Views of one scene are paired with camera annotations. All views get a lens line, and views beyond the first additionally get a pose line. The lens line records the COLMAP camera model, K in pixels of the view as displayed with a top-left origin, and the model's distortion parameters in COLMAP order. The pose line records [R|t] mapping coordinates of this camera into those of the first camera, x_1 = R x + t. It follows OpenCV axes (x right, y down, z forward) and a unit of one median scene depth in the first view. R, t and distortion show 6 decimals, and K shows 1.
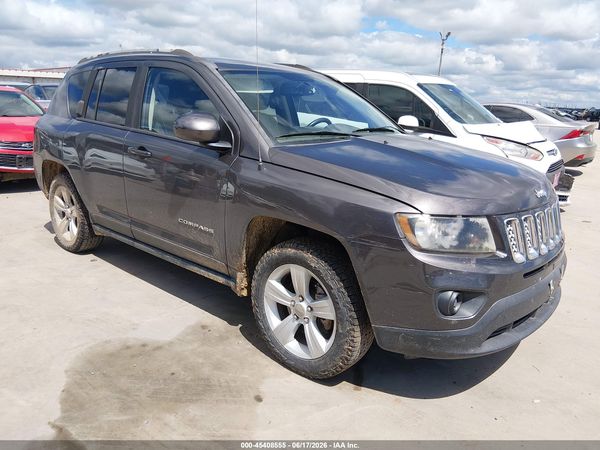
lens RADIAL K [[453.7, 0, 303.9], [0, 453.7, 221.7], [0, 0, 1]] dist [0.075098, -0.131834]
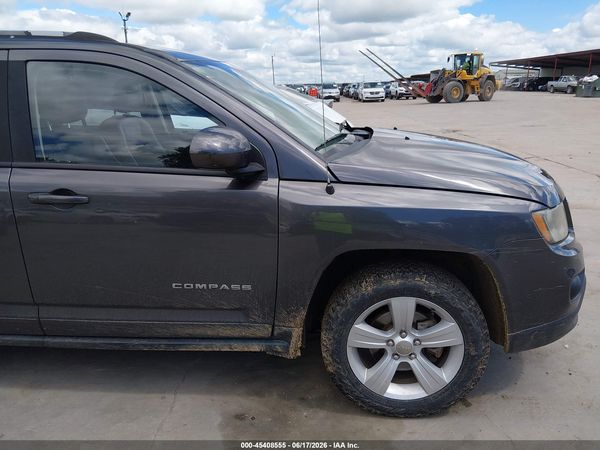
lens RADIAL K [[453.7, 0, 303.9], [0, 453.7, 221.7], [0, 0, 1]] dist [0.075098, -0.131834]
pose [[0.800078, -0.215885, 0.559705, -0.551263], [0.195988, 0.975872, 0.096248, -0.143074], [-0.566978, 0.032690, 0.823084, 0.377428]]
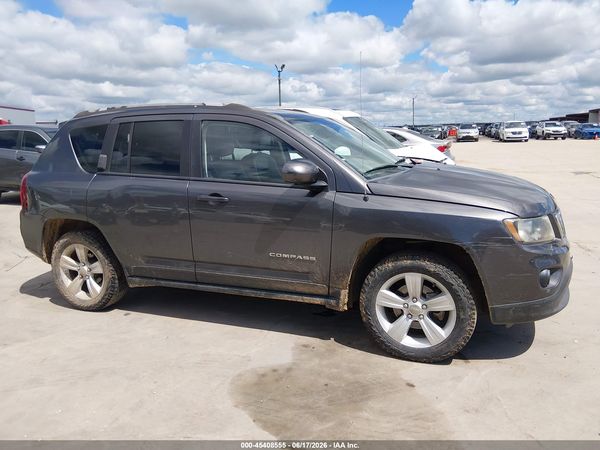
lens RADIAL K [[453.7, 0, 303.9], [0, 453.7, 221.7], [0, 0, 1]] dist [0.075098, -0.131834]
pose [[0.940171, -0.122080, 0.318082, -0.621081], [0.140564, 0.989427, -0.035732, -0.036573], [-0.310356, 0.078305, 0.947390, -0.092077]]
